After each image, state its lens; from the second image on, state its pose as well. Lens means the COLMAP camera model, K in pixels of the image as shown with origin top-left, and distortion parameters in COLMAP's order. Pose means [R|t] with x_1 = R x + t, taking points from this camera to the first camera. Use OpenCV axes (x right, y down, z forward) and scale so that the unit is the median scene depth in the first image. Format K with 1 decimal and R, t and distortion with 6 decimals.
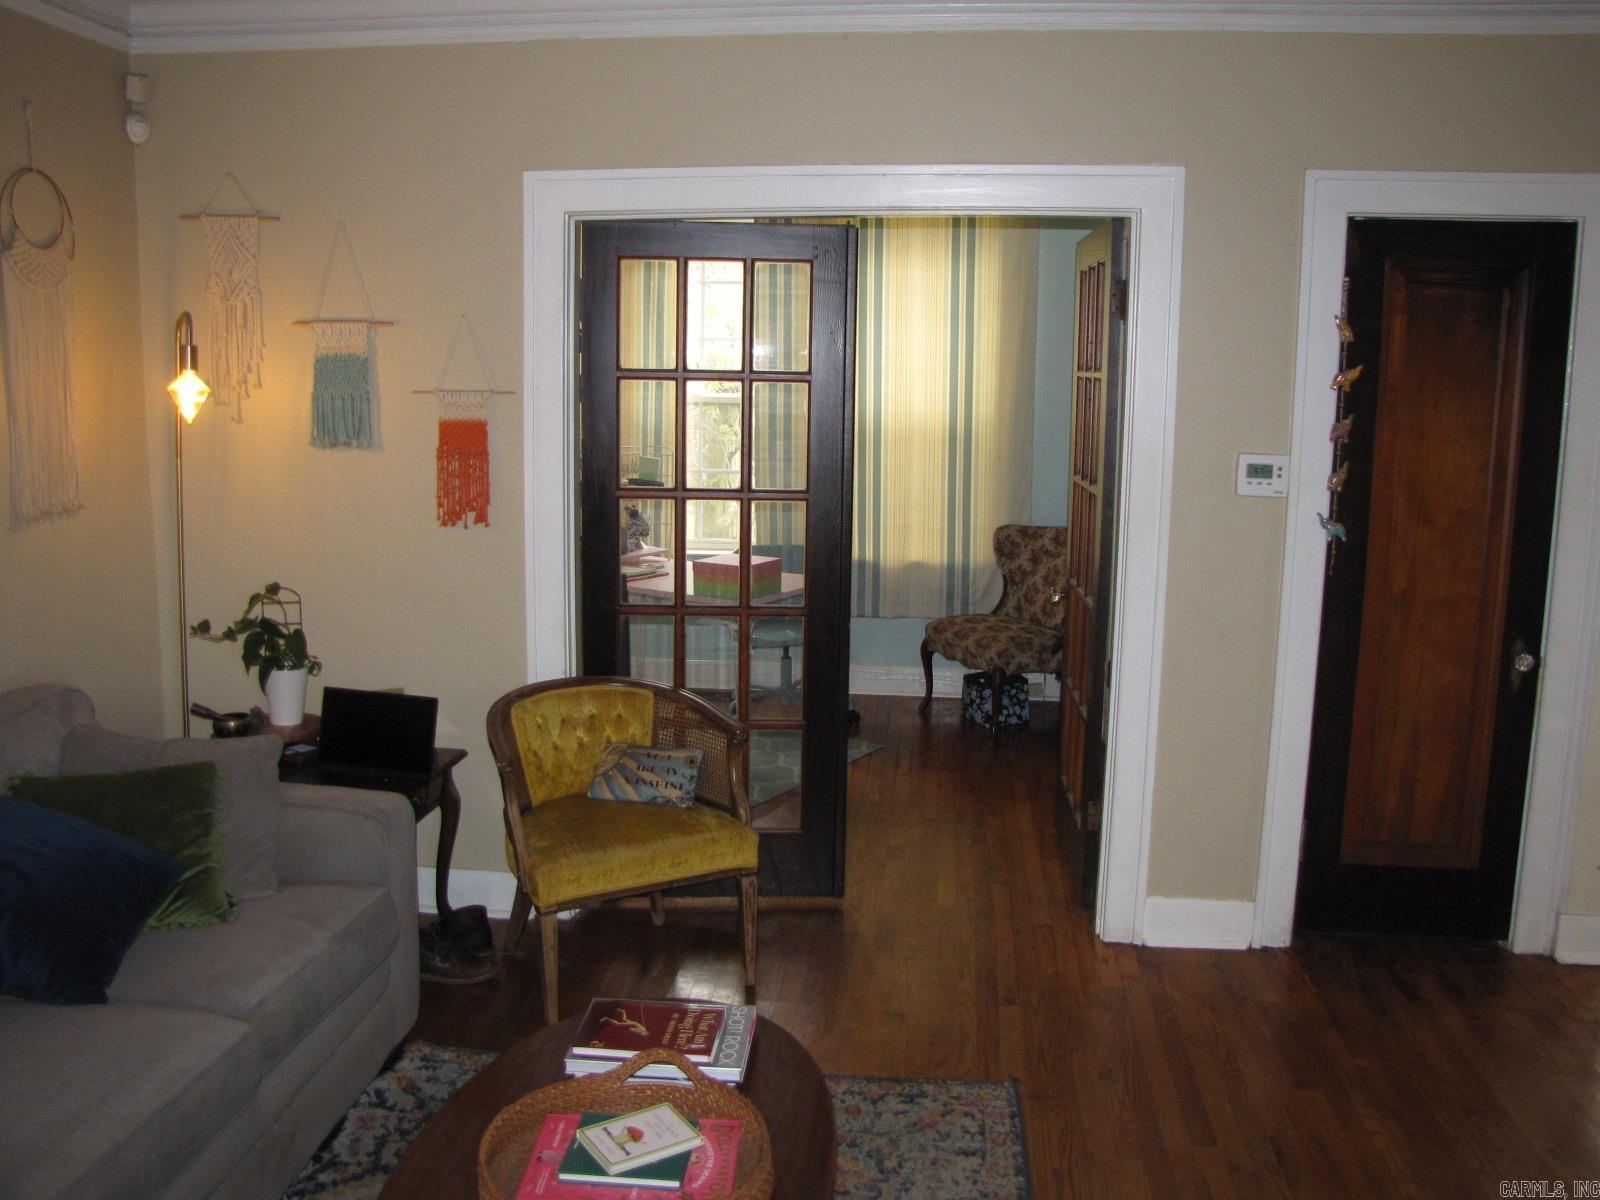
lens RADIAL K [[1346.5, 0, 820.1], [0, 1346.5, 566.6], [0, 0, 1]] dist [-0.139787, 0.077591]
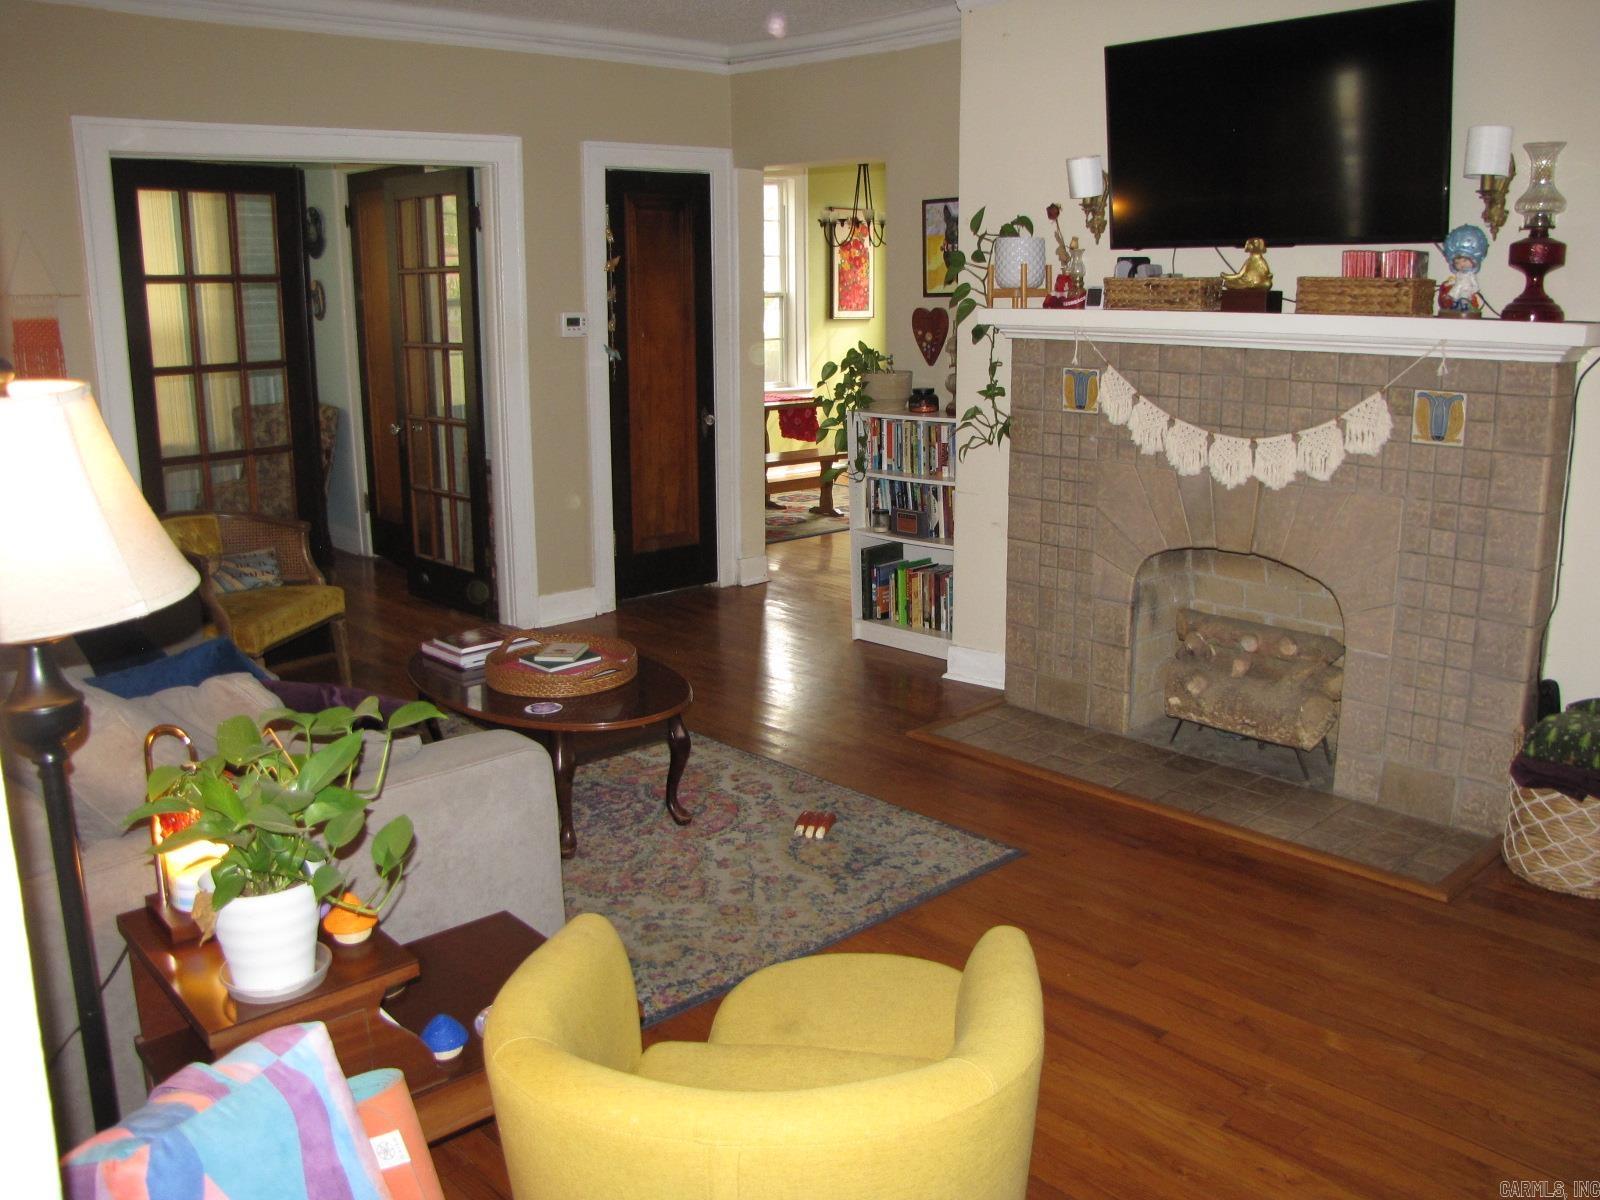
lens RADIAL K [[1346.5, 0, 817.1], [0, 1346.5, 574.9], [0, 0, 1]] dist [-0.139787, 0.077591]
pose [[0.653846, -0.180956, 0.734670, -0.737443], [0.132266, 0.983365, 0.124497, 0.070989], [-0.744977, 0.015770, 0.666903, -0.333933]]
